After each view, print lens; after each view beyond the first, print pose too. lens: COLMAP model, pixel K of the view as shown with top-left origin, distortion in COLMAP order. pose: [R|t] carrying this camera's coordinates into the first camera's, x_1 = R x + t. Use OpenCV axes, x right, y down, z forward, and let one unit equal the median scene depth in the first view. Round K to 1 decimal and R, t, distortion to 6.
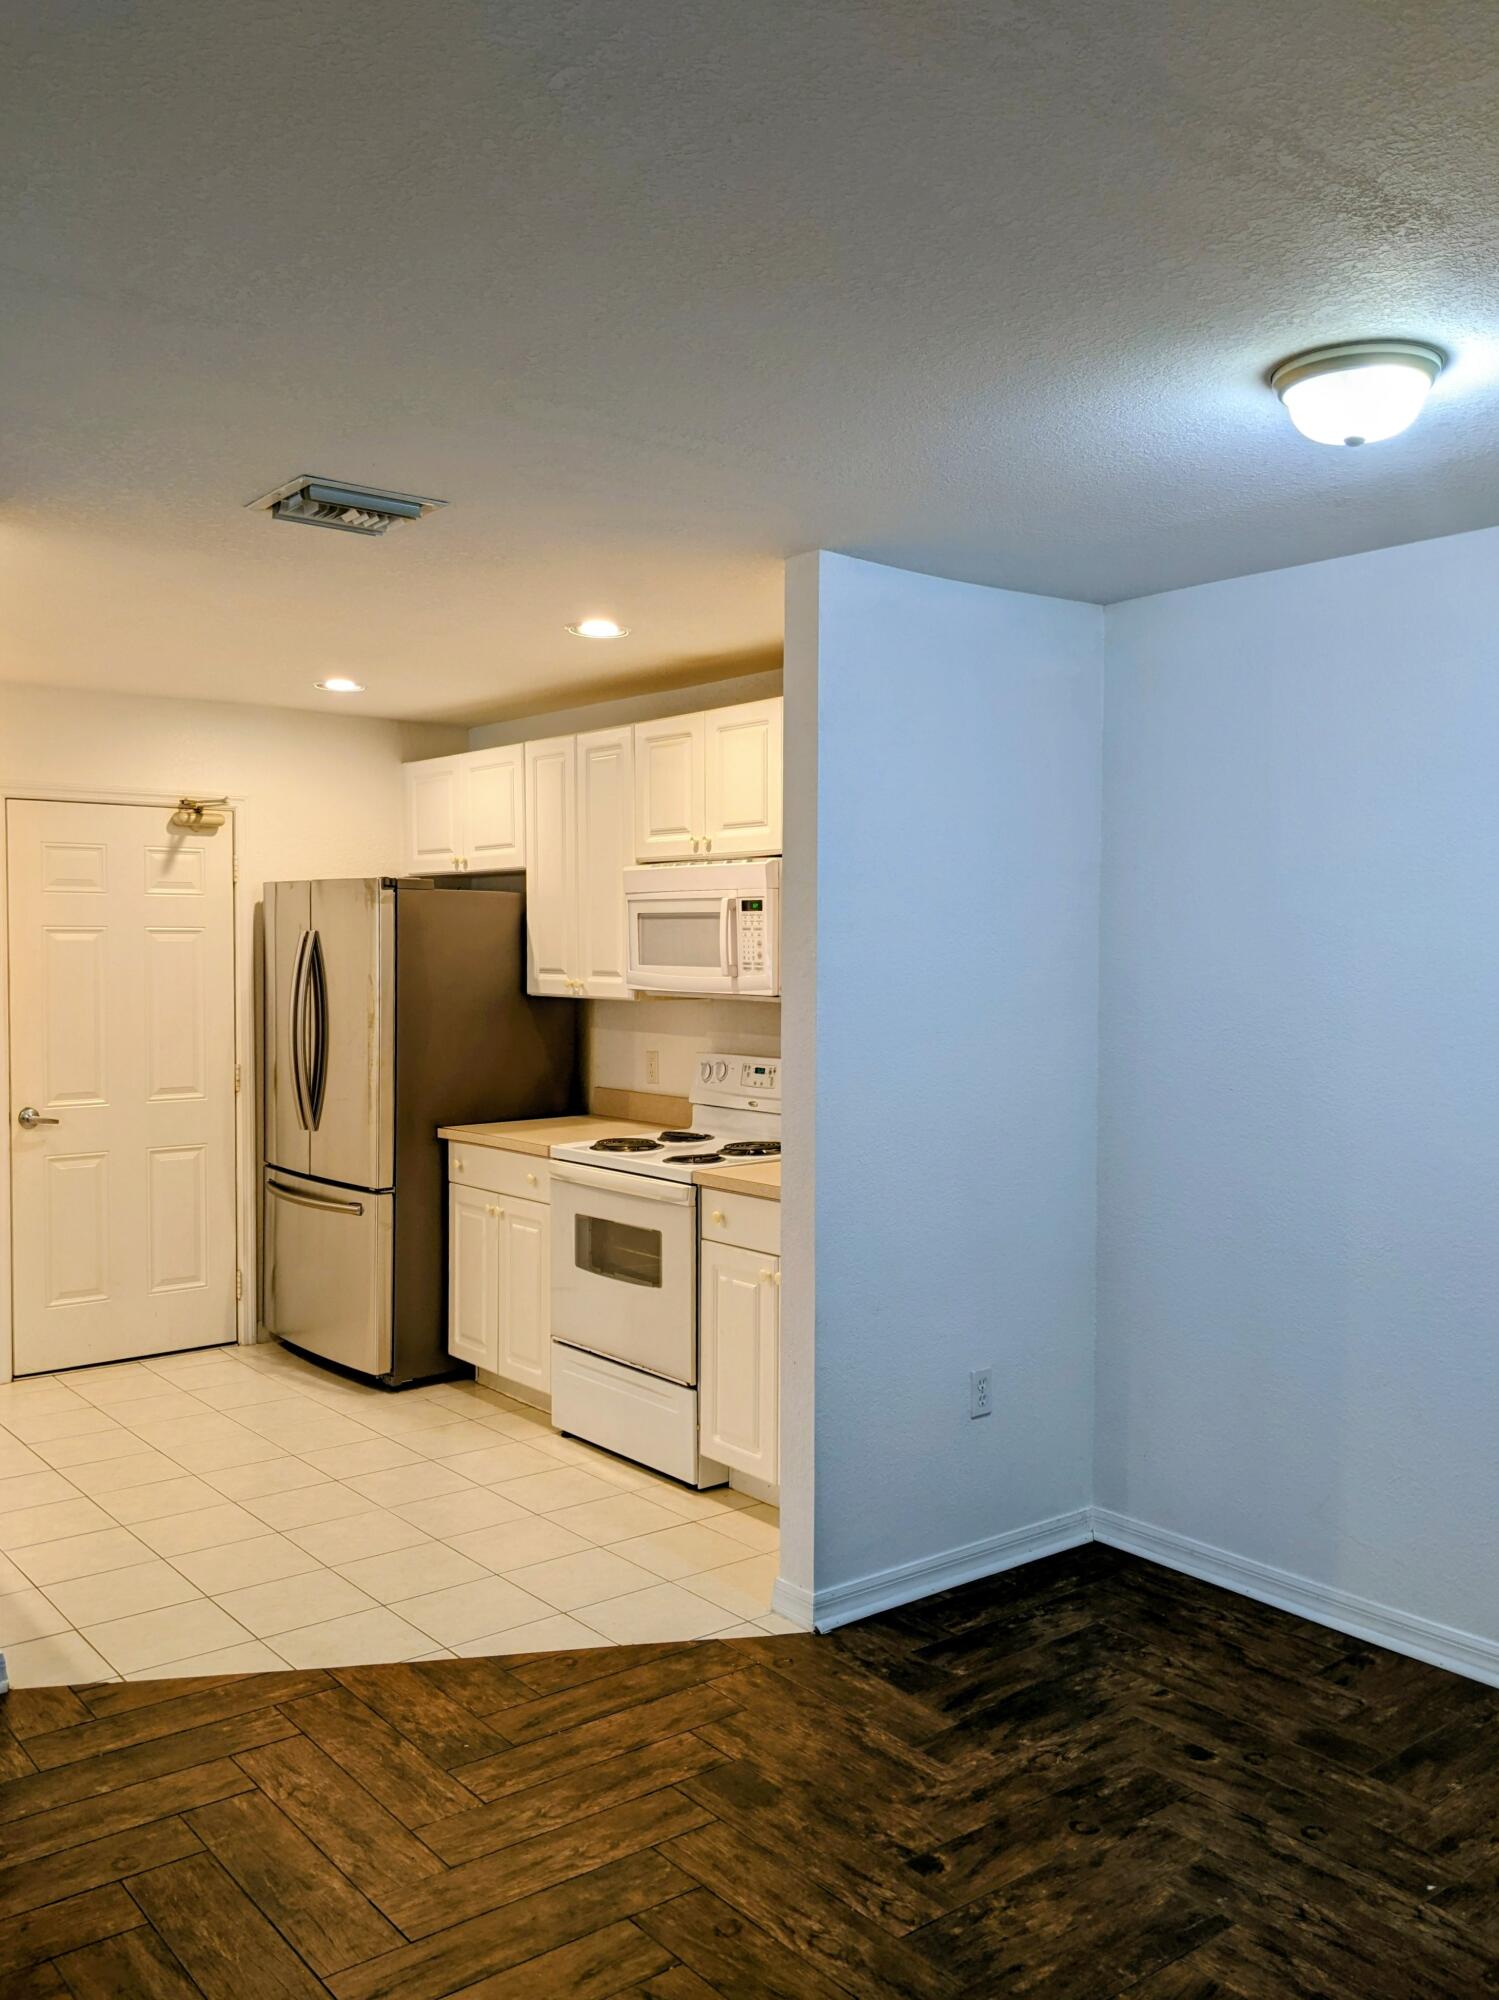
lens RADIAL K [[1664.2, 0, 748.9], [0, 1664.2, 990.2], [0, 0, 1]] dist [0.086951, -0.160565]
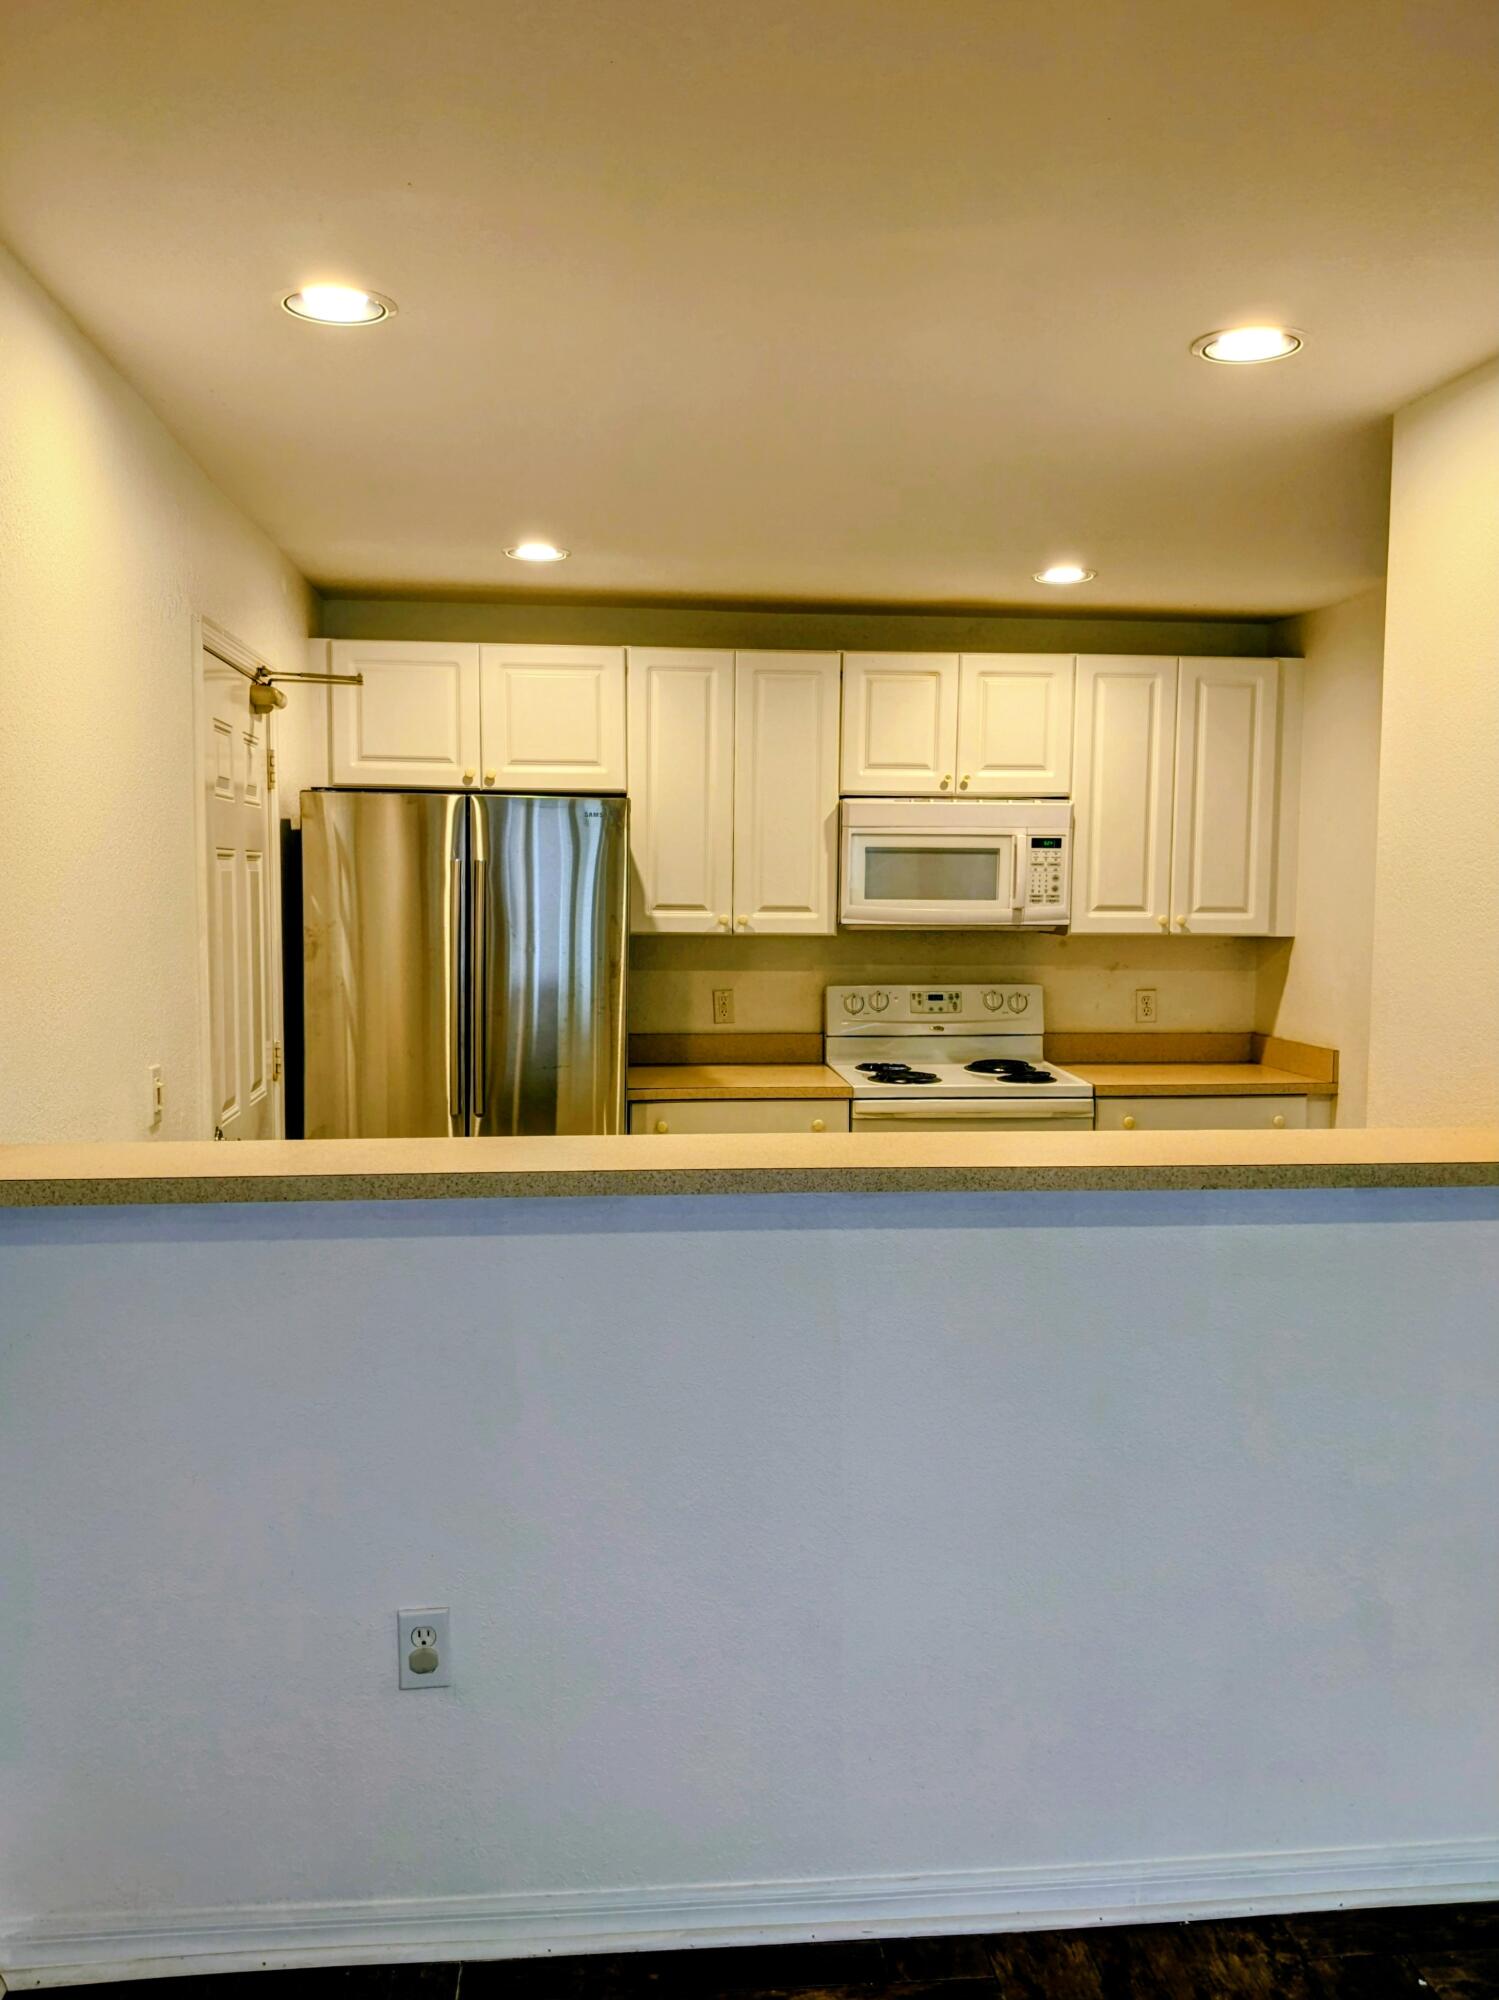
lens RADIAL K [[1637.1, 0, 741.1], [0, 1637.1, 1013.9], [0, 0, 1]] dist [0.082768, -0.139232]
pose [[0.536729, -0.067125, 0.841080, -0.946612], [0.021204, 0.997589, 0.066085, -0.013185], [-0.843488, -0.017635, 0.536858, 0.539927]]
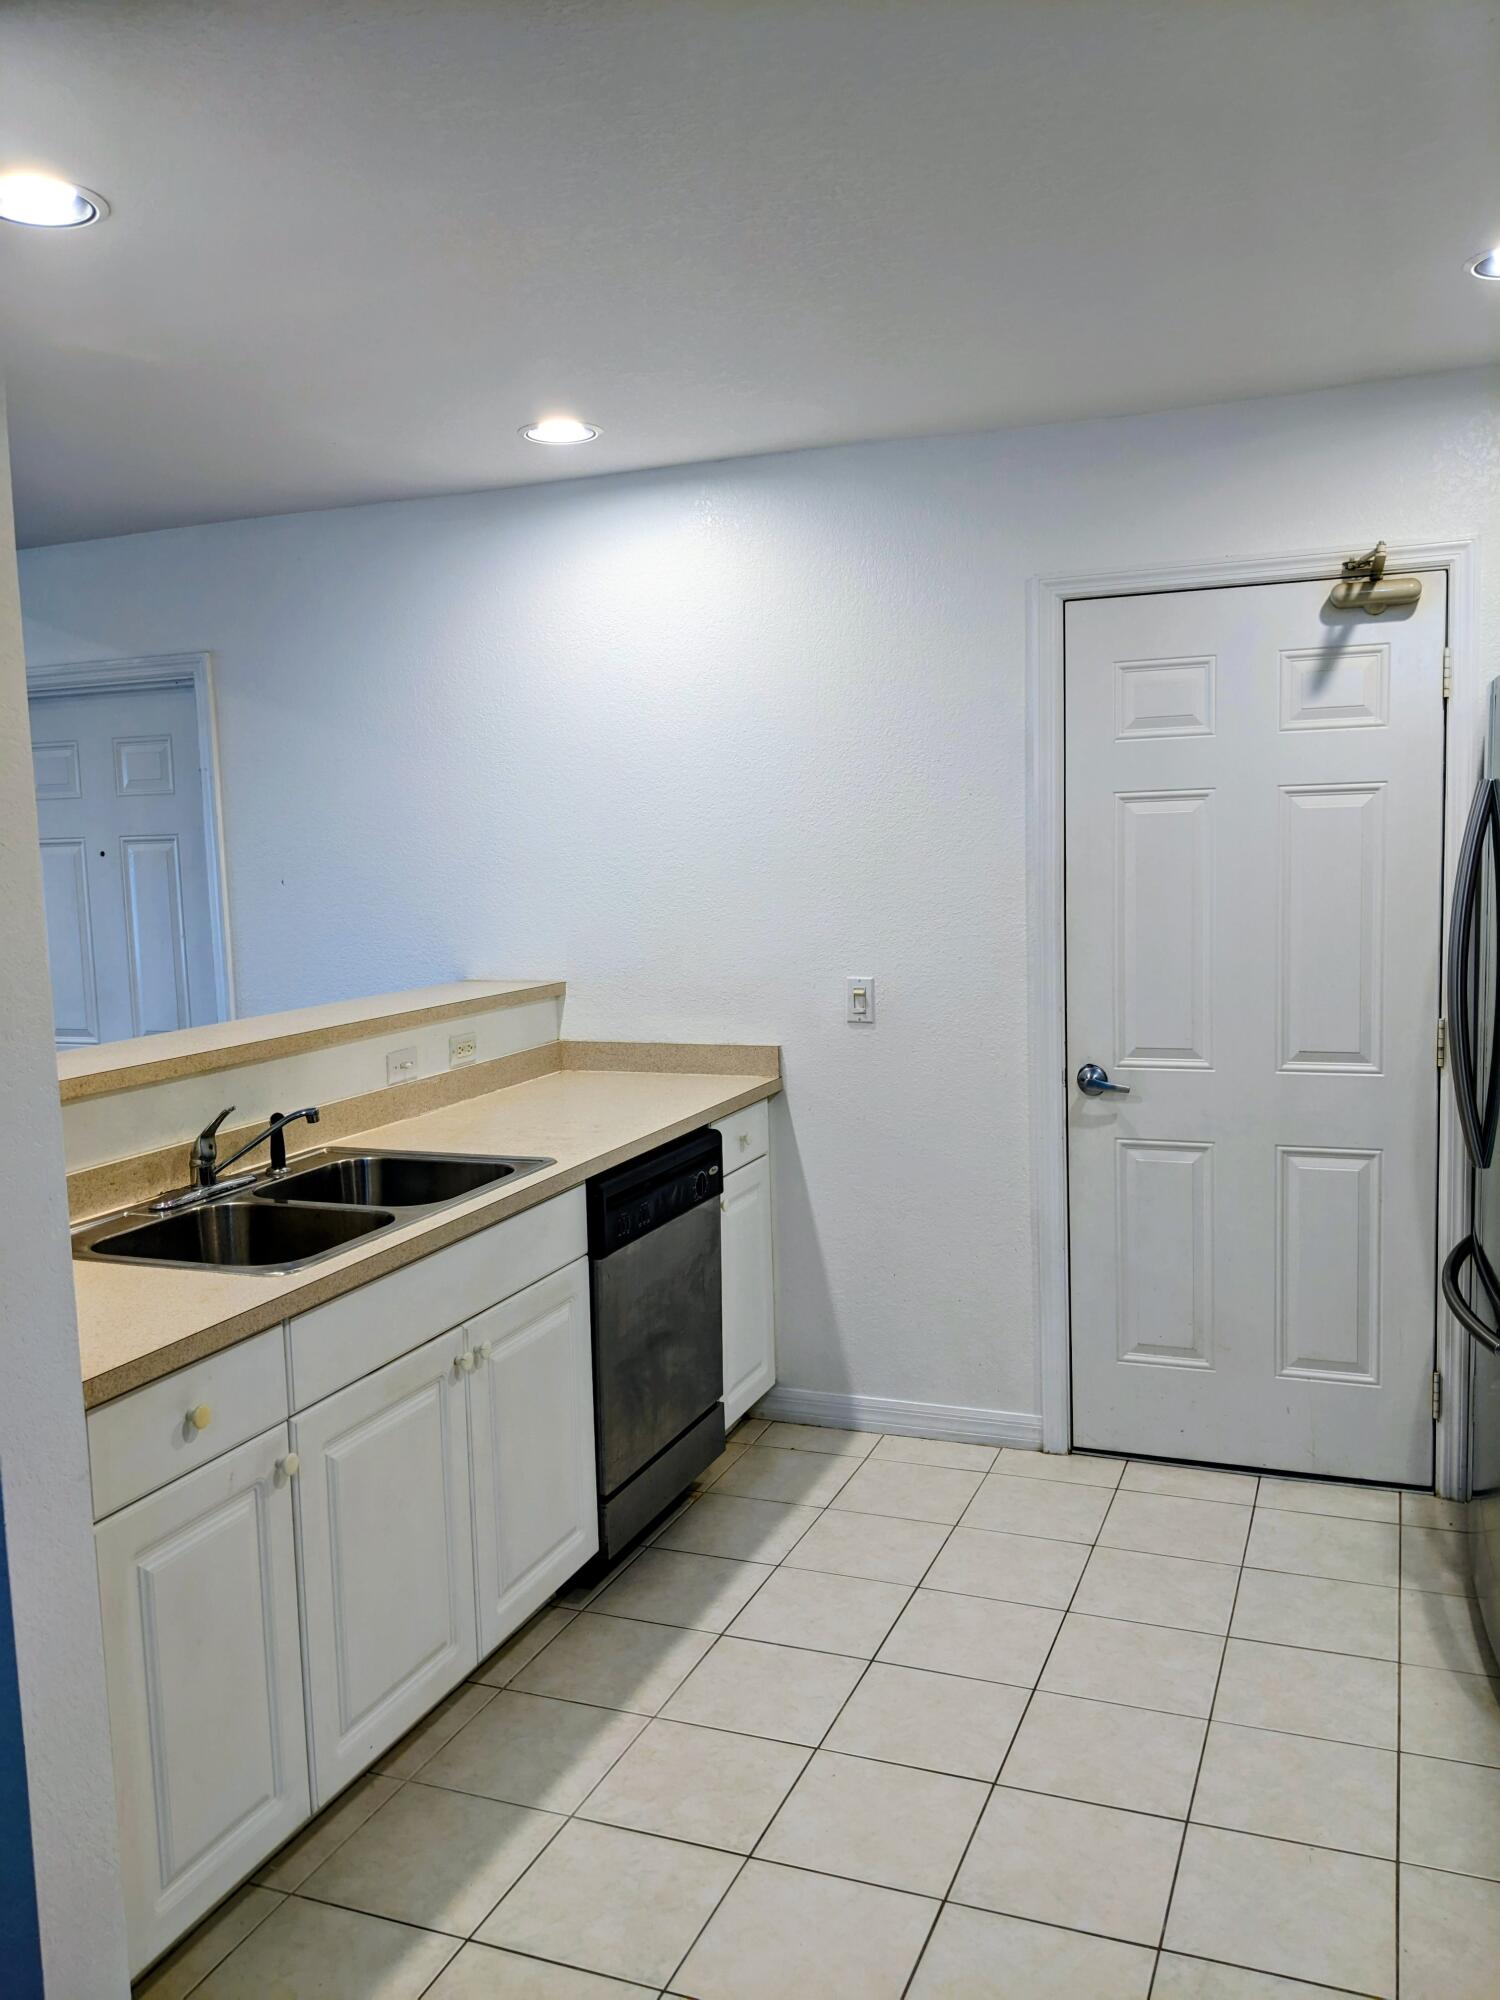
lens RADIAL K [[1612.2, 0, 750.0], [0, 1612.2, 1000.0], [0, 0, 1]] dist [0.080521, -0.134290]
pose [[0.490756, 0.075287, -0.868038, 0.072520], [0.006926, 0.995891, 0.090291, -0.017135], [0.871270, -0.050323, 0.488218, 0.622385]]
